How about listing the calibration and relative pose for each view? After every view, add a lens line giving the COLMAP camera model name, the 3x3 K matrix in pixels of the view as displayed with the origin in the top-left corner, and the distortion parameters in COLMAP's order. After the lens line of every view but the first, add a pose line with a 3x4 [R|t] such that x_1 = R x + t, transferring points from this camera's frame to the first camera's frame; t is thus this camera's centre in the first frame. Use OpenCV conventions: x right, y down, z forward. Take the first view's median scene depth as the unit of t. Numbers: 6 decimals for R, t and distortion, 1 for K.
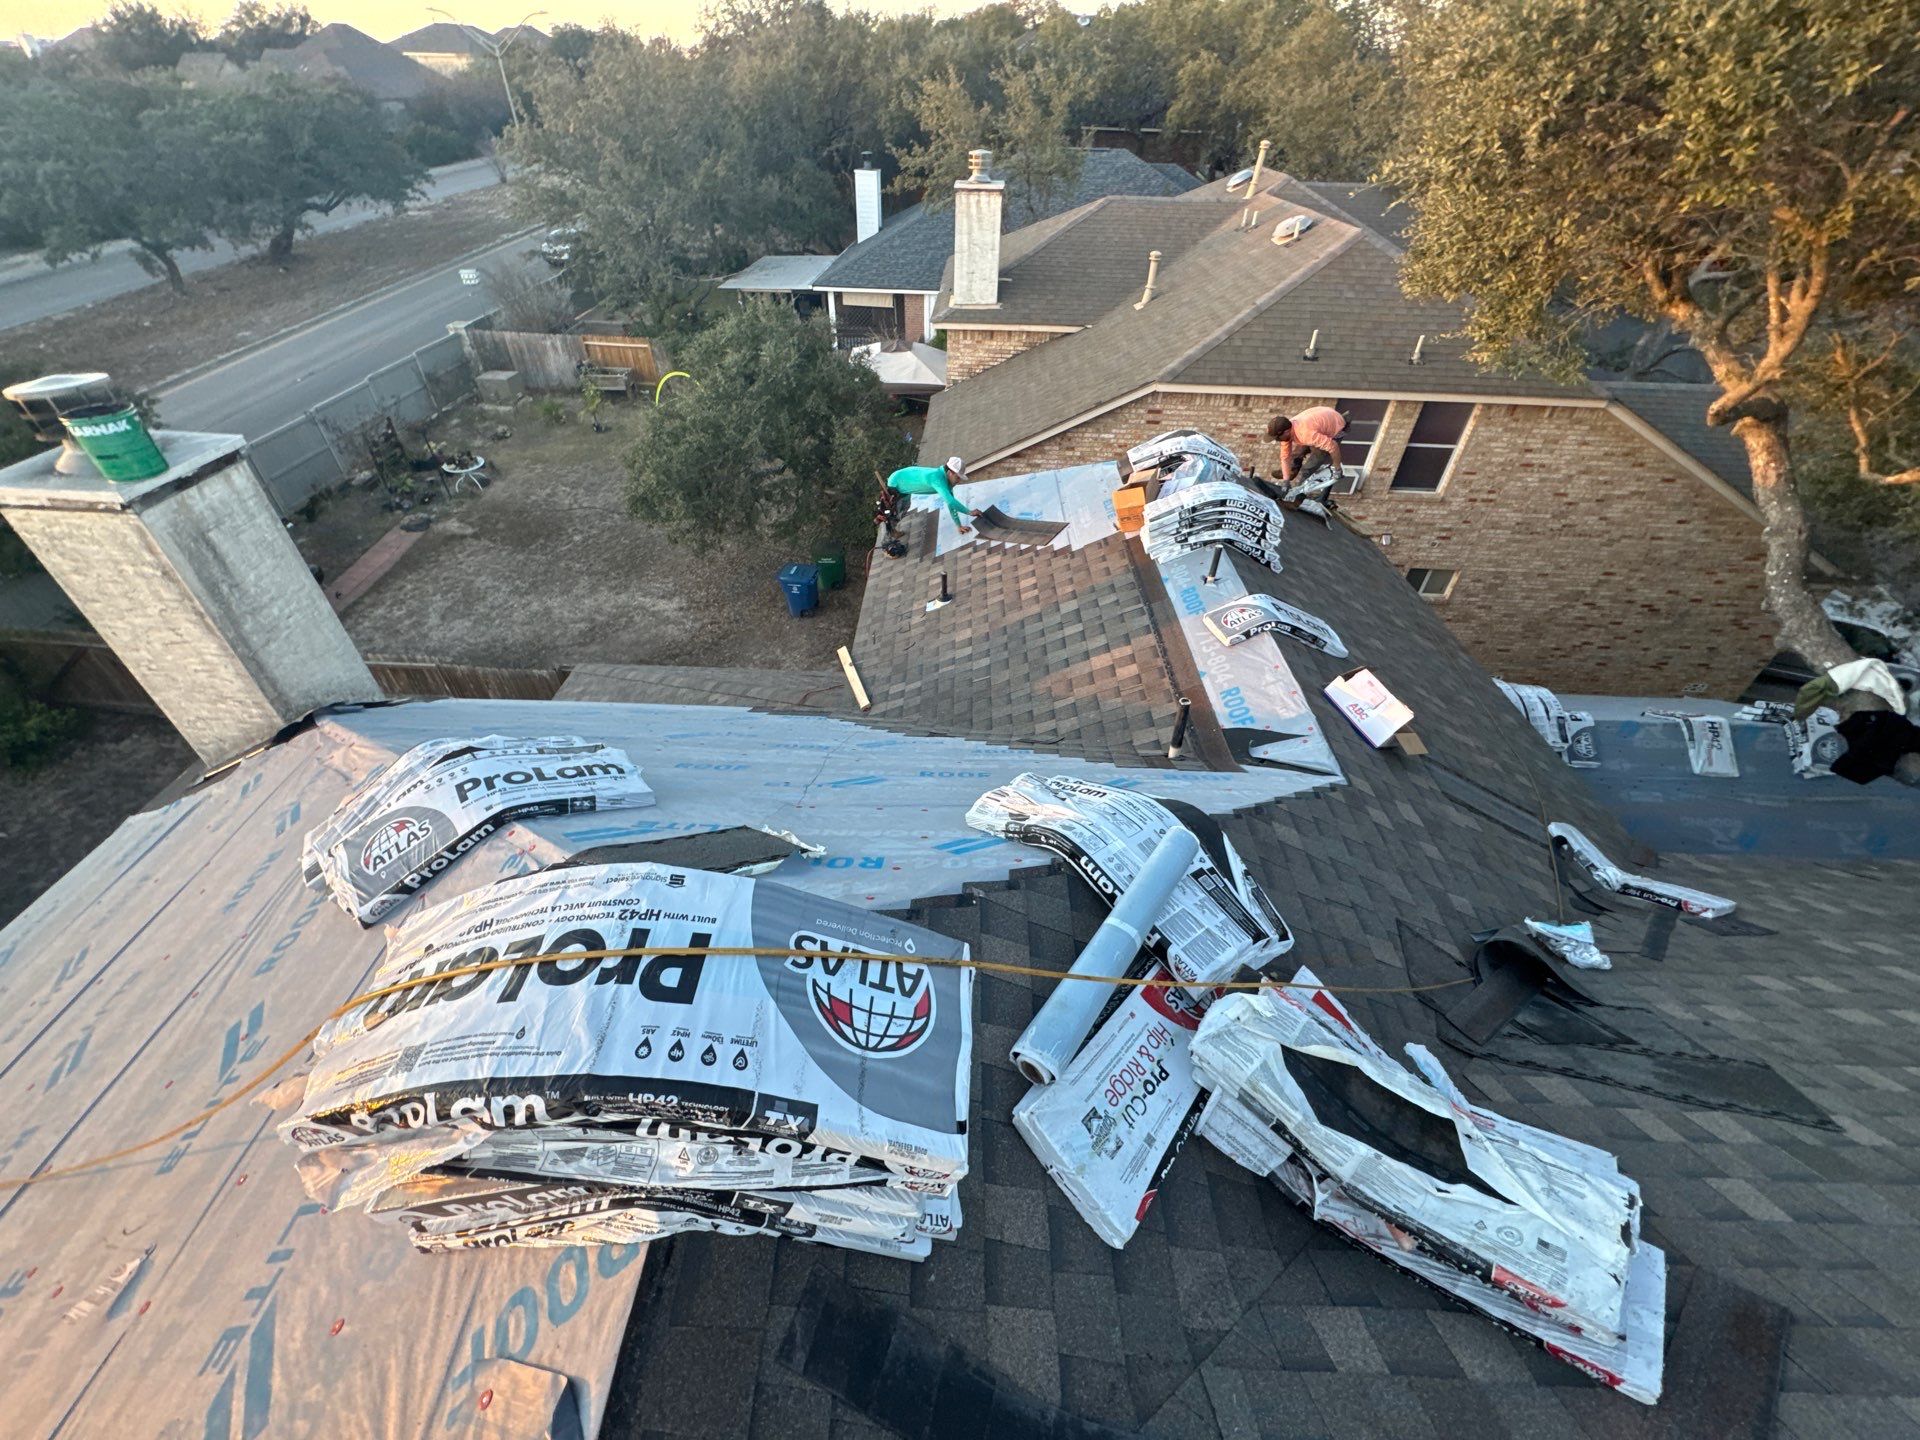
lens RADIAL K [[764.0, 0, 962.0], [0, 764.0, 715.9], [0, 0, 1]] dist [-0.001807, 0.000487]
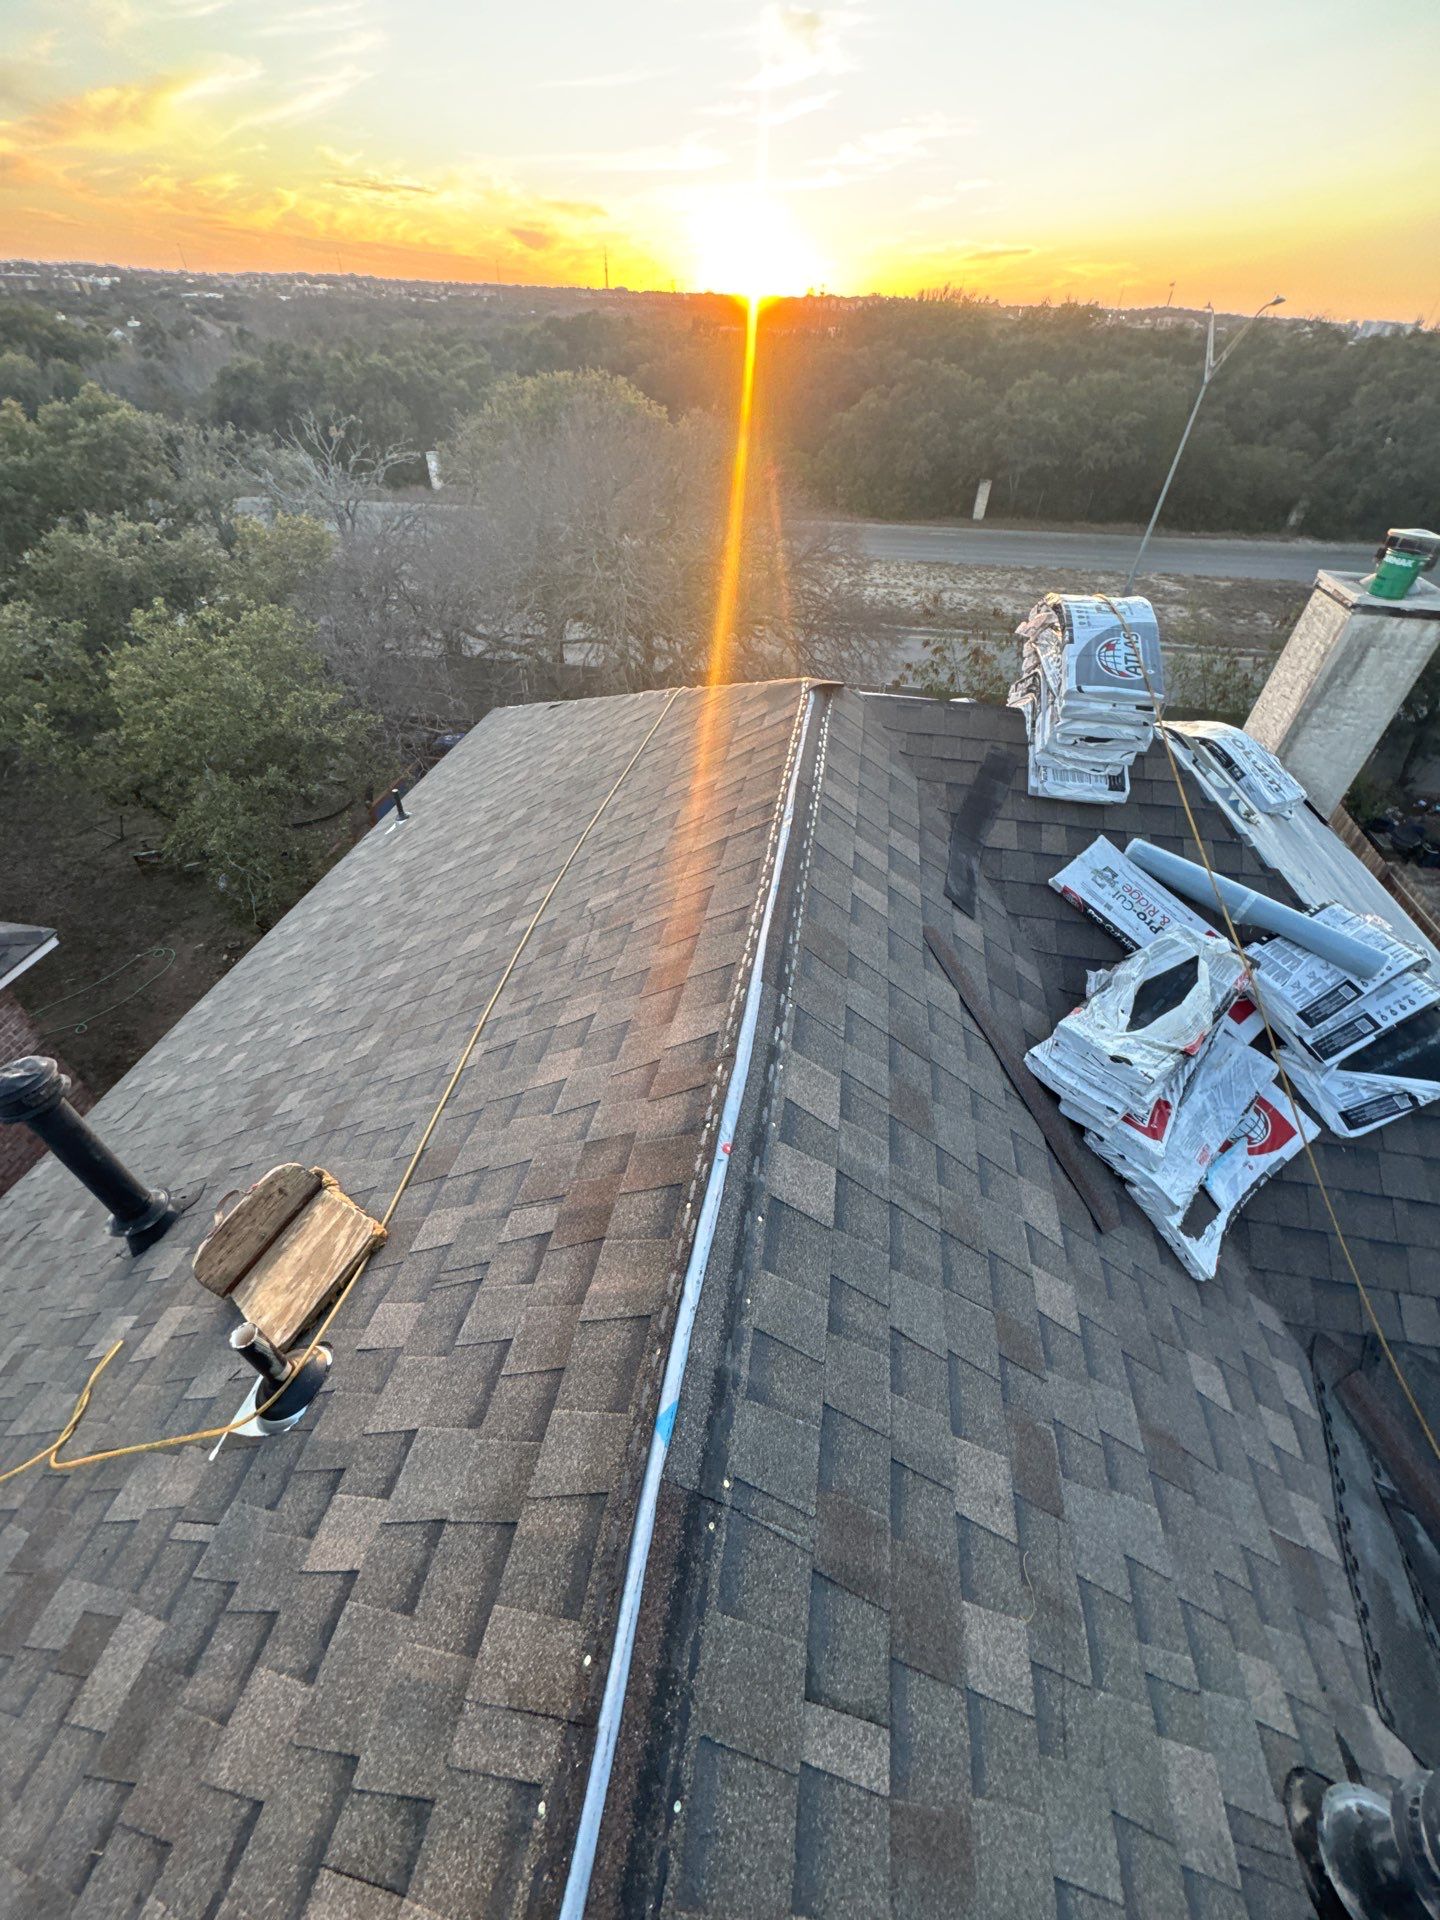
lens RADIAL K [[764.0, 0, 718.6], [0, 764.0, 954.6], [0, 0, 1]] dist [-0.001807, 0.000487]
pose [[-0.147100, 0.622905, -0.768343, 0.240590], [-0.663945, 0.513602, 0.543498, 0.035248], [0.733170, 0.590086, 0.338024, -0.022400]]
